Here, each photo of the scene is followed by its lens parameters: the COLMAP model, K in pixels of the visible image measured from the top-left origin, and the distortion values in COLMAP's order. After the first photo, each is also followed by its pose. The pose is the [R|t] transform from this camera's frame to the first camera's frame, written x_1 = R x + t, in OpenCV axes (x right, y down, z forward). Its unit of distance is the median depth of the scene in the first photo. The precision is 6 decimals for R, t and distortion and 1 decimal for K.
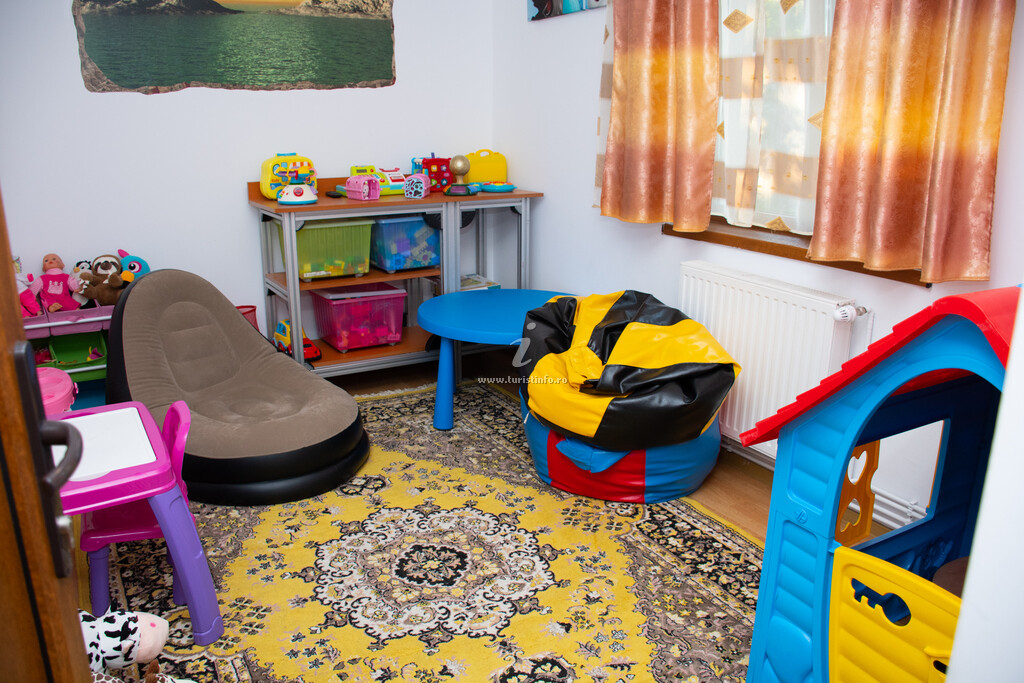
lens RADIAL K [[796.0, 0, 512.0], [0, 796.0, 341.5], [0, 0, 1]] dist [-0.159334, 0.101526]
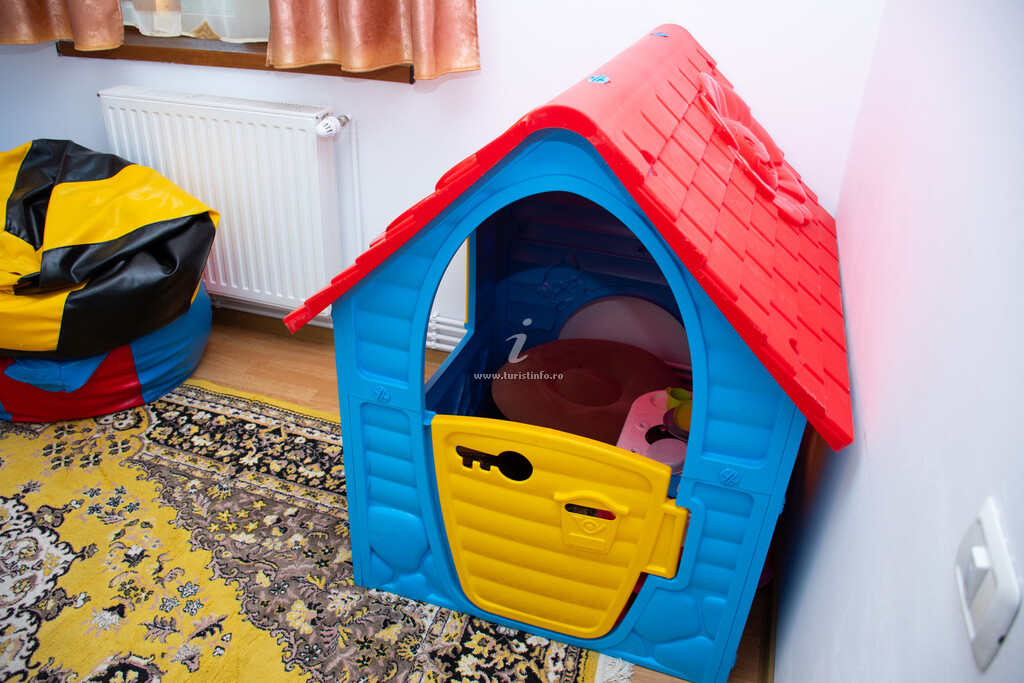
lens RADIAL K [[796.0, 0, 512.0], [0, 796.0, 341.5], [0, 0, 1]] dist [-0.159334, 0.101526]
pose [[0.739622, -0.308242, 0.598286, -0.007323], [0.150506, 0.942193, 0.299365, -0.039959], [-0.655978, -0.131372, 0.743259, 0.195368]]
